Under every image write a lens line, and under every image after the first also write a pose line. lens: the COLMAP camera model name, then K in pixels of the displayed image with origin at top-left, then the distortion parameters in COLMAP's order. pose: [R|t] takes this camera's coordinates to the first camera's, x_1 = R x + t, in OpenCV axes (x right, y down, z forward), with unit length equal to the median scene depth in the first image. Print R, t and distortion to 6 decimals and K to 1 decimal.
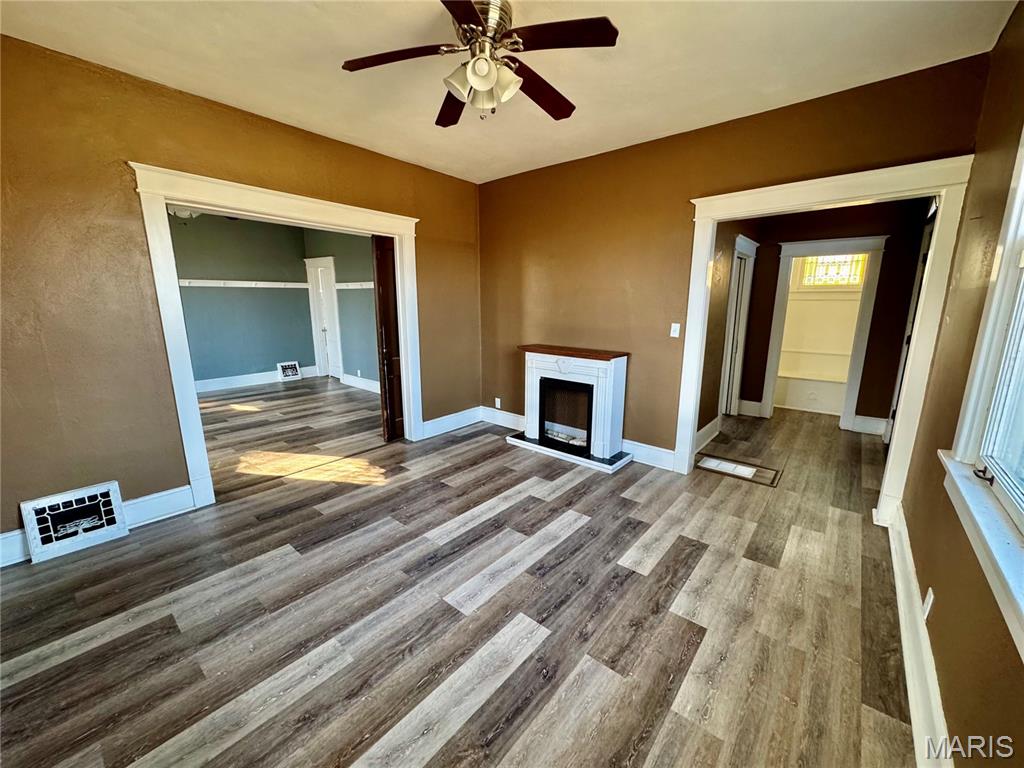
lens RADIAL K [[407.0, 0, 514.2], [0, 407.0, 386.1], [0, 0, 1]] dist [-0.003472, 0.000703]
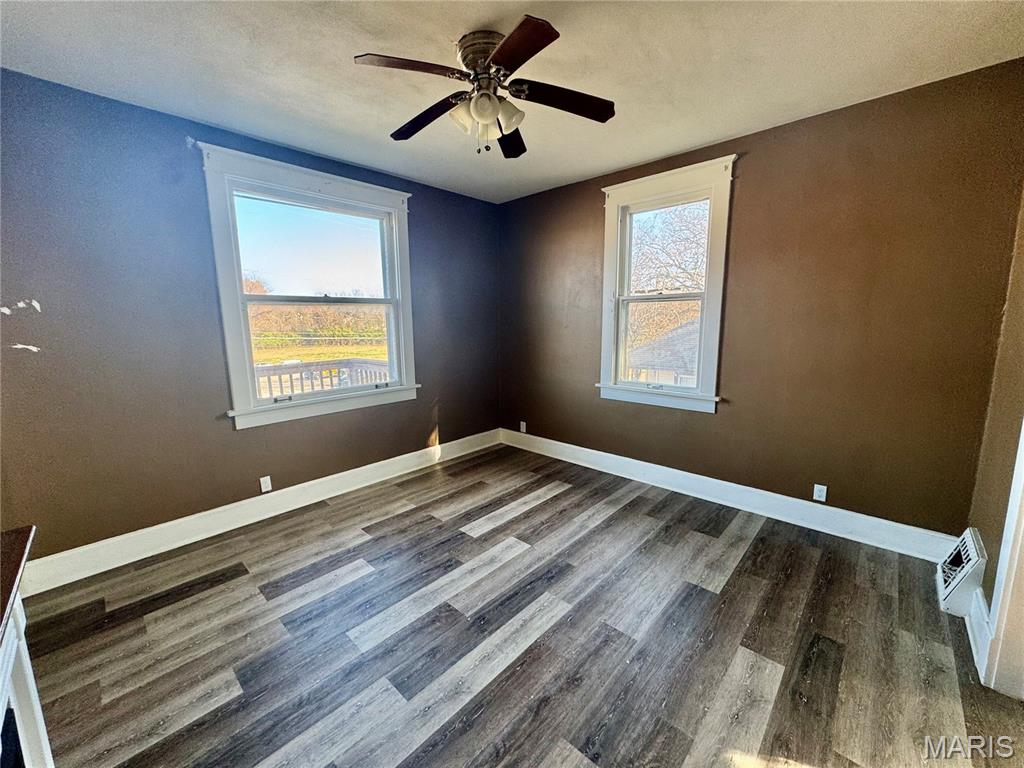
lens RADIAL K [[407.0, 0, 514.7], [0, 407.0, 385.6], [0, 0, 1]] dist [-0.003472, 0.000703]
pose [[-0.998768, 0.000034, 0.049630, -0.145759], [0.017826, 0.933516, 0.358091, -0.344640], [-0.046319, 0.358535, -0.932367, 1.594757]]
